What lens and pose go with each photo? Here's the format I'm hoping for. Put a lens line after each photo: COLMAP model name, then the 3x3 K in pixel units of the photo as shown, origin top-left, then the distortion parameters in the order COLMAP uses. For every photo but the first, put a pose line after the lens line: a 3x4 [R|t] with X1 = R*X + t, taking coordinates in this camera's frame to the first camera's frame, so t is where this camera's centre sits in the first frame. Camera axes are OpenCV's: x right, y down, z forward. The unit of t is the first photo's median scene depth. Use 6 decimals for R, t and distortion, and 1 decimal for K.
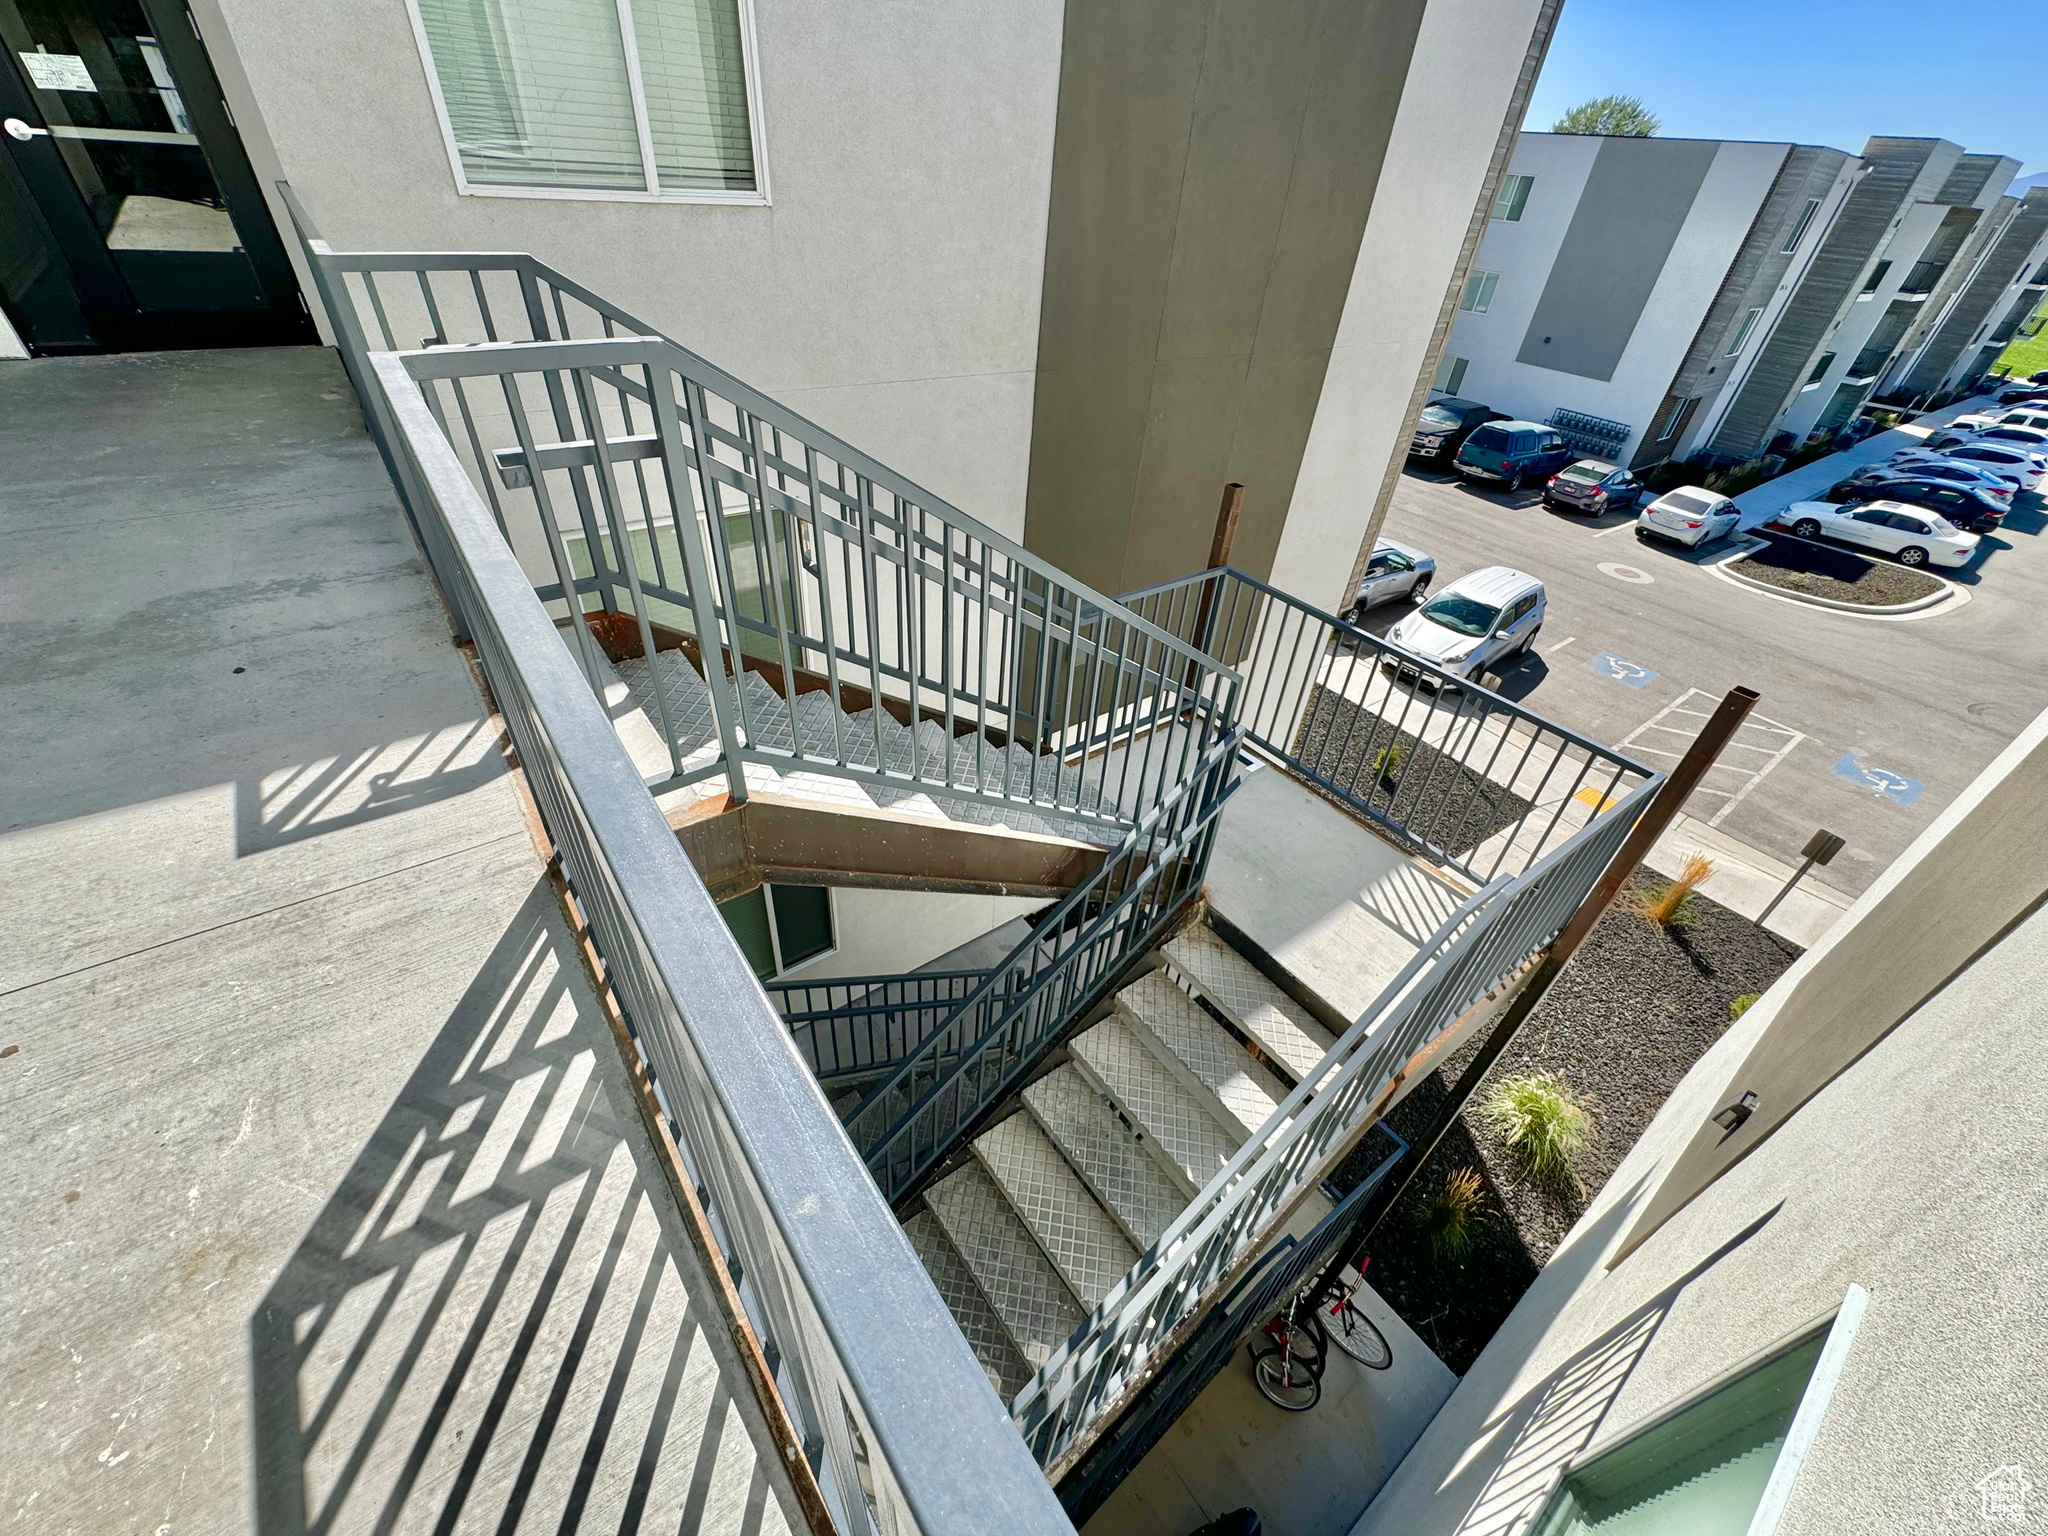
lens RADIAL K [[821.0, 0, 1030.7], [0, 821.0, 767.4], [0, 0, 1]] dist [-0.004785, 0.000303]
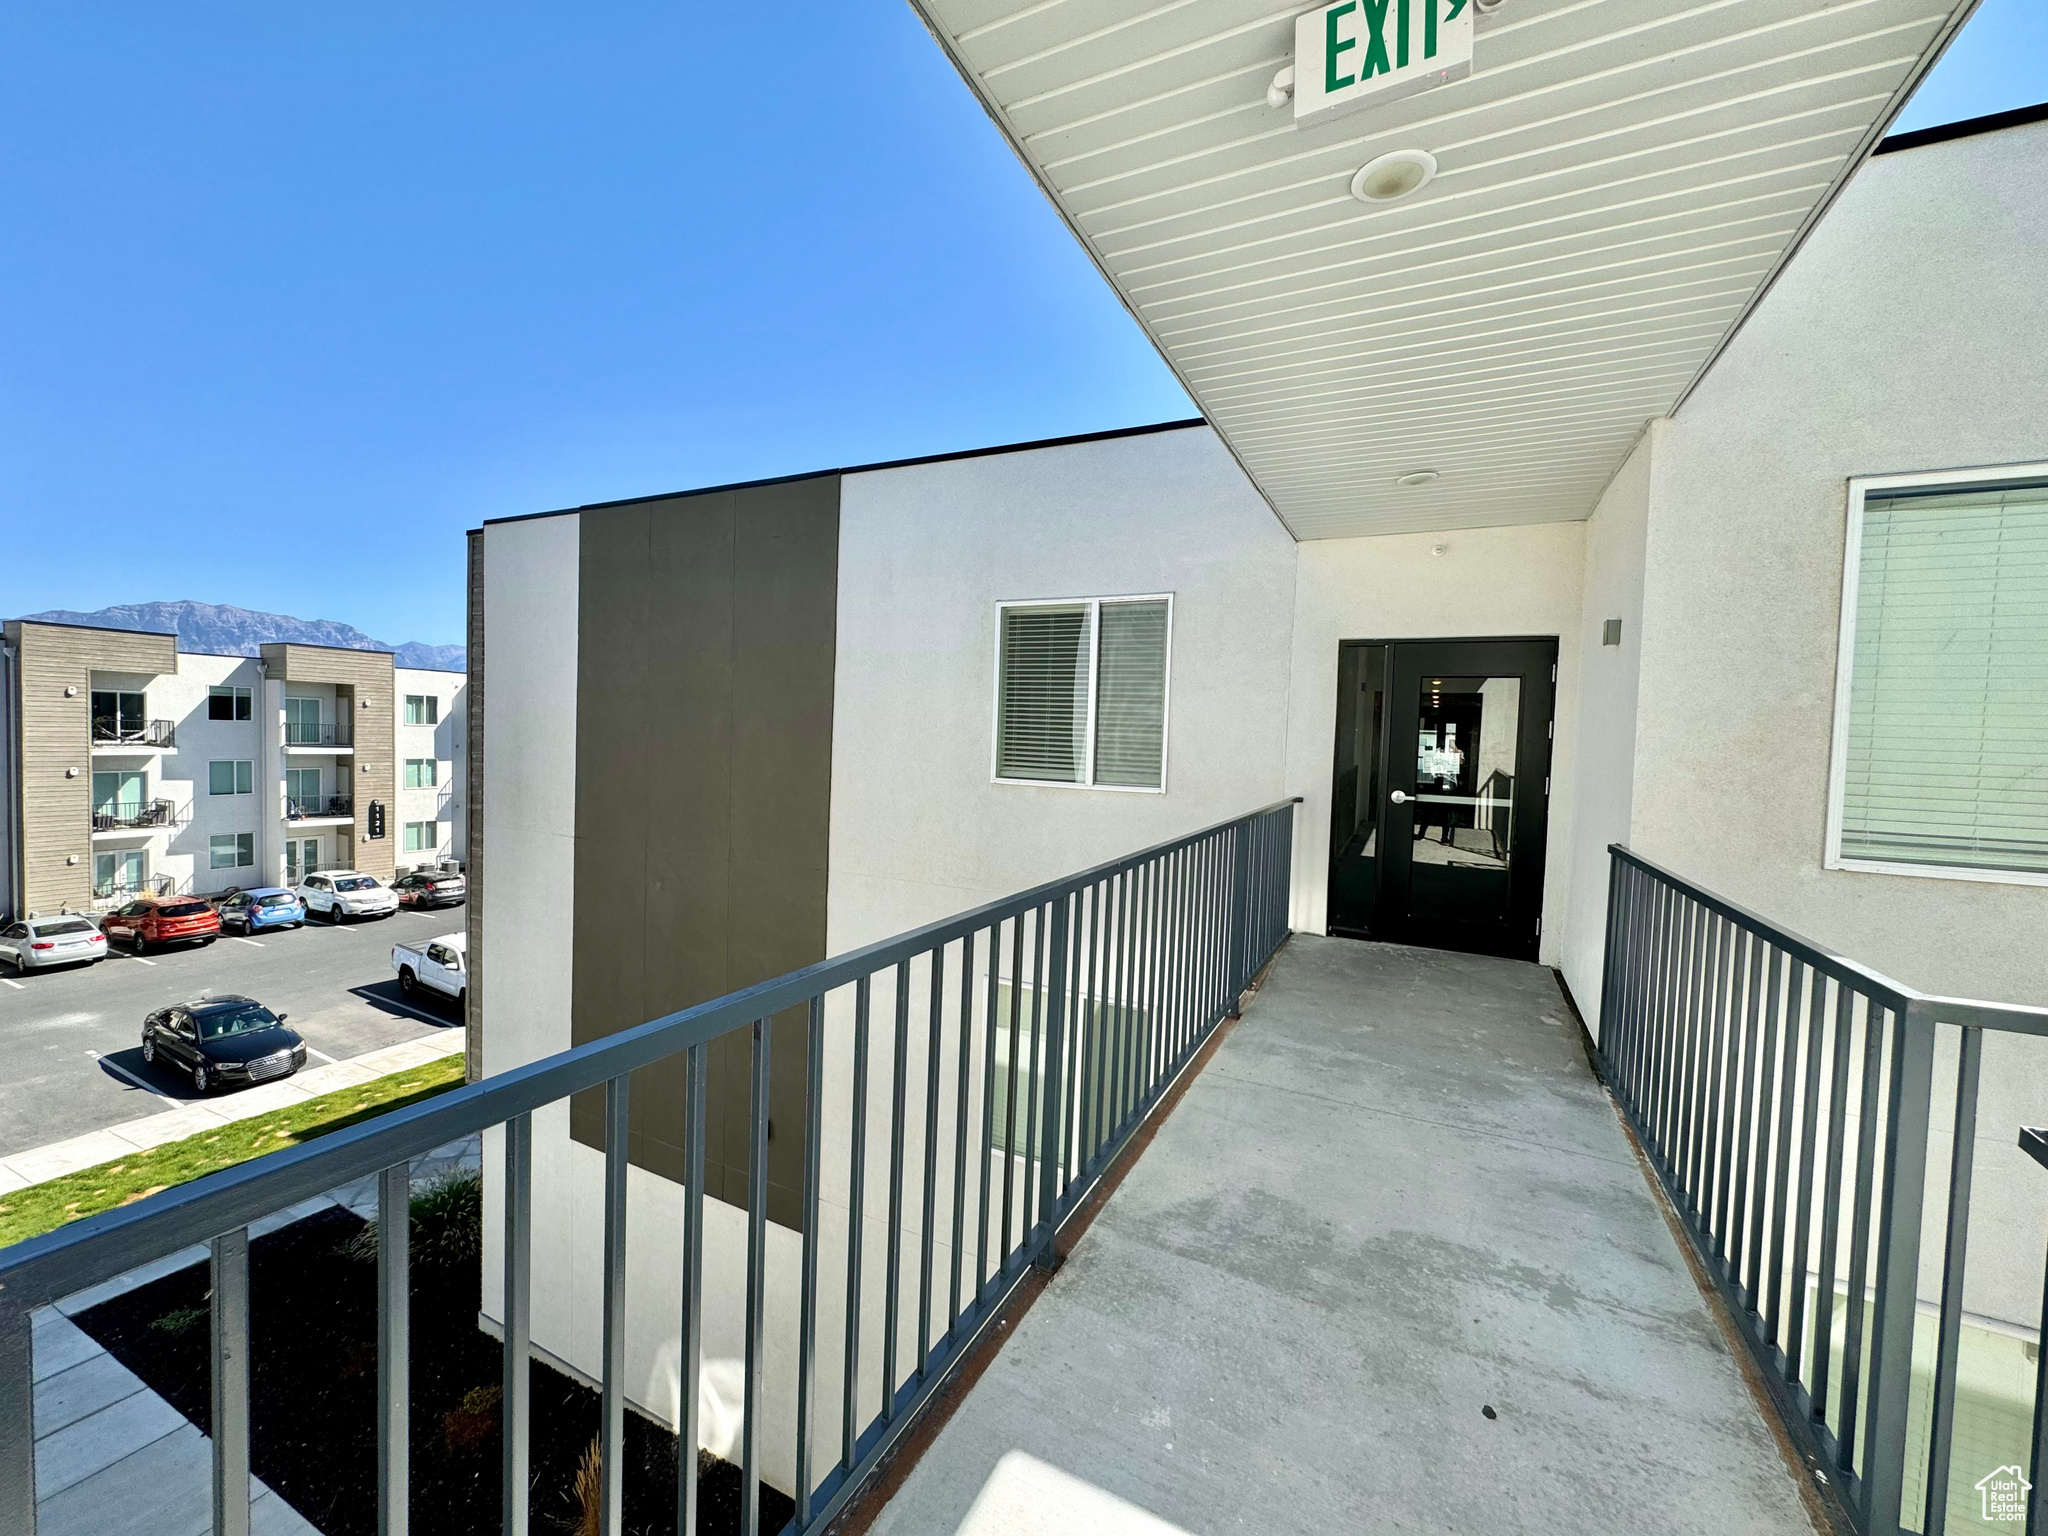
lens RADIAL K [[821.0, 0, 1024.5], [0, 821.0, 760.5], [0, 0, 1]] dist [-0.004785, 0.000303]
pose [[0.447704, -0.029522, -0.893694, -0.339164], [-0.537395, 0.789937, -0.295307, -0.100652], [0.714680, 0.612477, 0.337793, 0.055941]]
